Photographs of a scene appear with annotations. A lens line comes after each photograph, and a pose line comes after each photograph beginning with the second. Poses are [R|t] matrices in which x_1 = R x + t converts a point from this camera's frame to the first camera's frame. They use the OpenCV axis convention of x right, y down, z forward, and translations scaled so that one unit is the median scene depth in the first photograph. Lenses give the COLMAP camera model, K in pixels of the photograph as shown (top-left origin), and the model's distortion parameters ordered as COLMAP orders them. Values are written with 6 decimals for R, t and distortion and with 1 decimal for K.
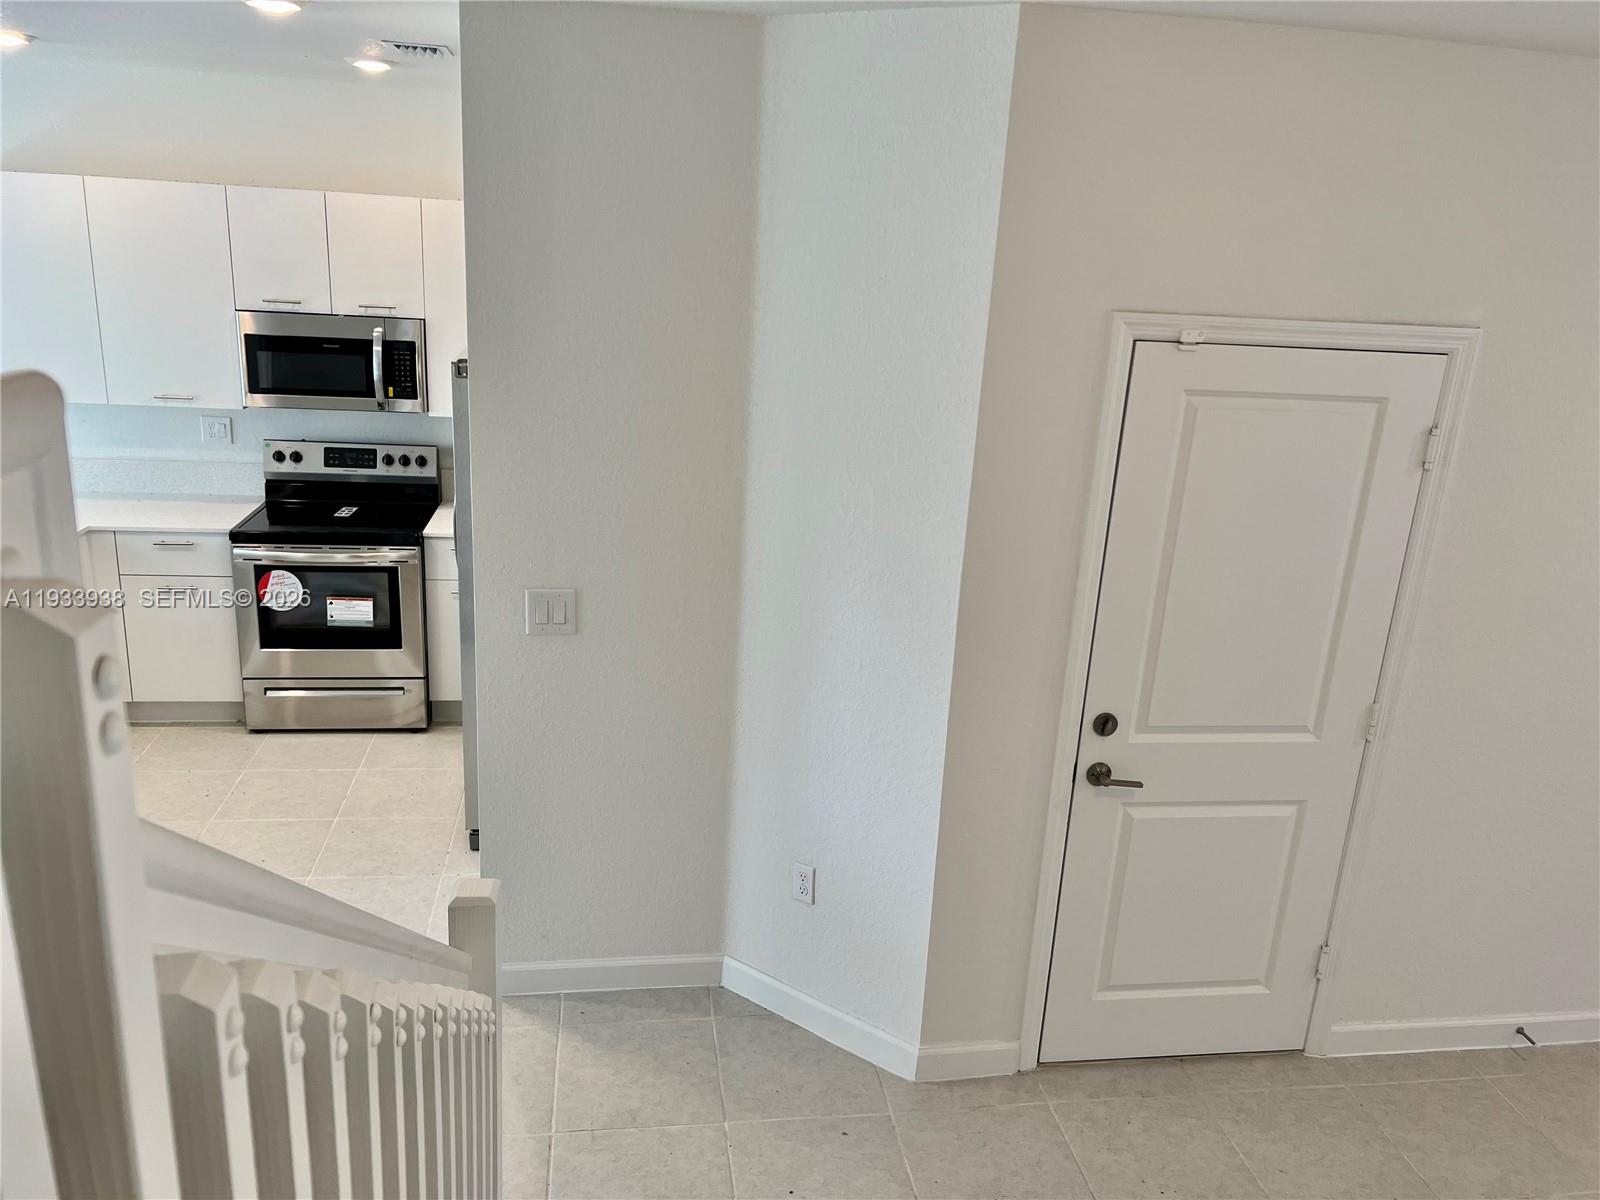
lens RADIAL K [[1218.8, 0, 800.0], [0, 1218.8, 600.0], [0, 0, 1]] dist [-0.000803, -0.002211]
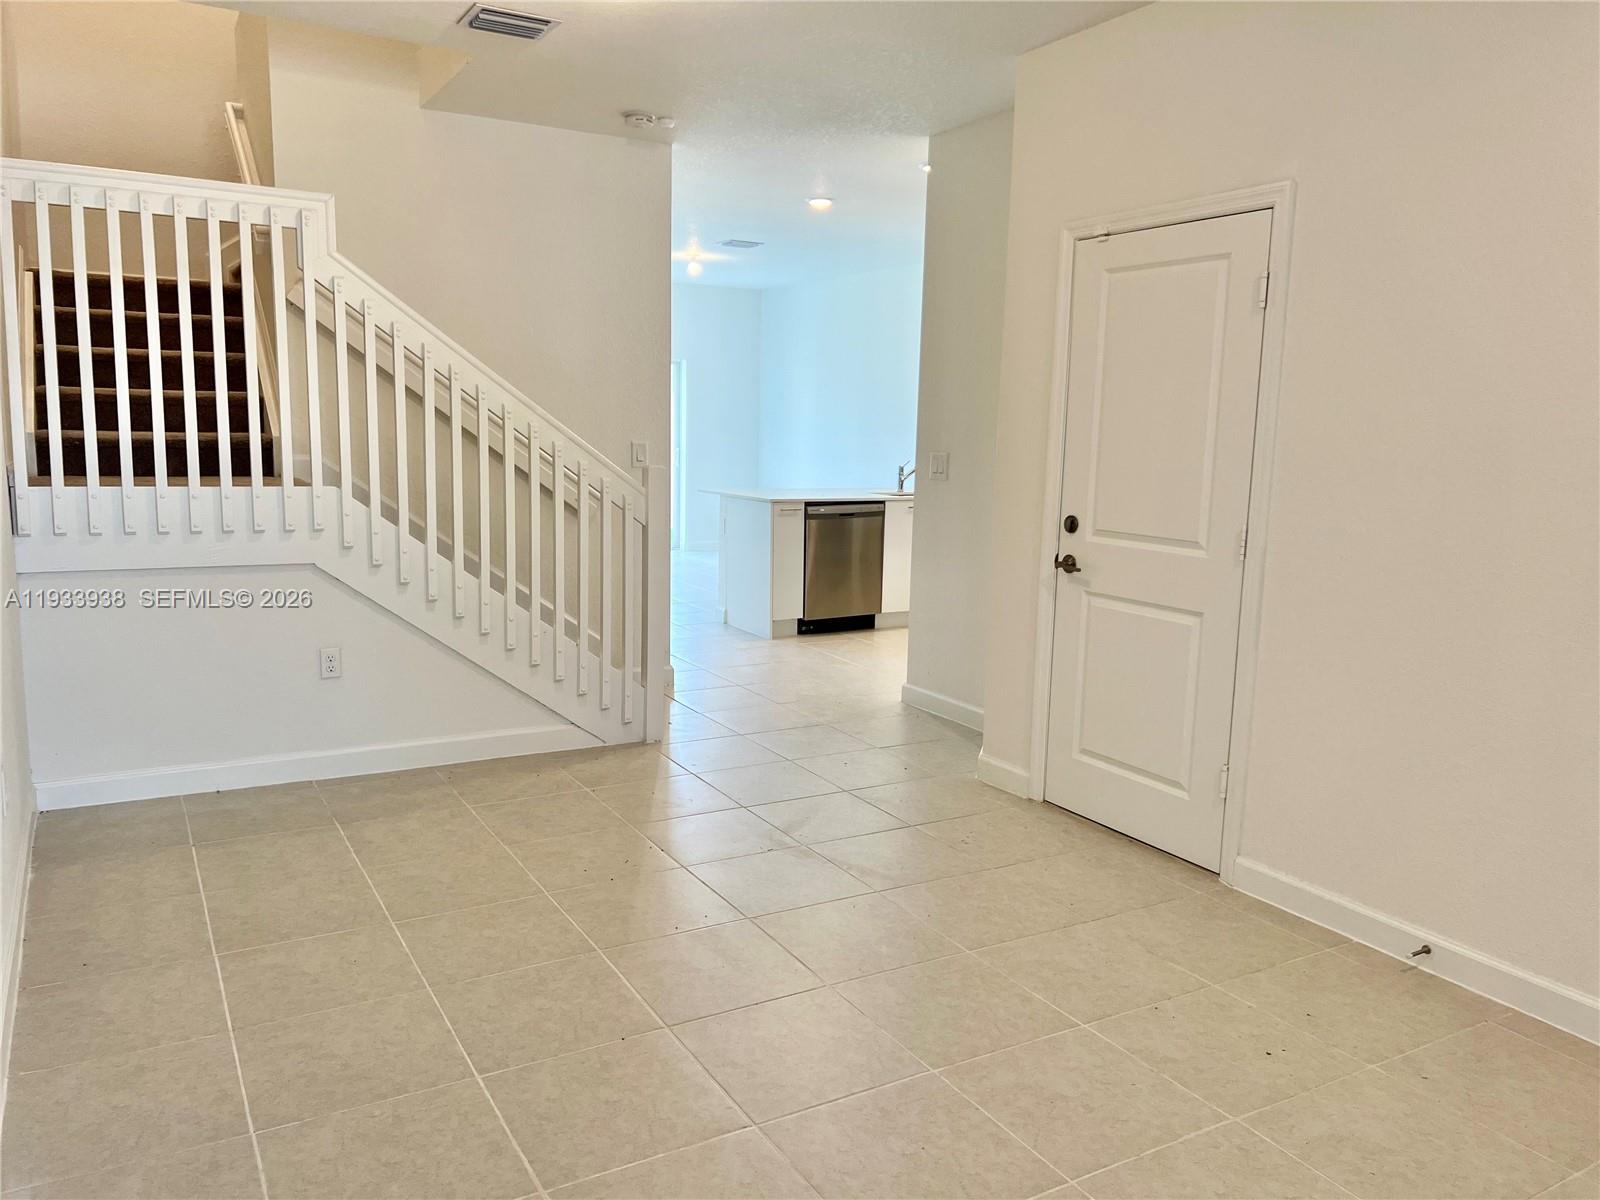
lens RADIAL K [[1207.3, 0, 798.9], [0, 1207.3, 610.9], [0, 0, 1]] dist [0.058709, -0.062607]
pose [[0.365173, 0.097199, -0.925851, 1.369031], [-0.274612, 0.961527, -0.007367, 0.281458], [0.889515, 0.256940, 0.377816, 0.228612]]
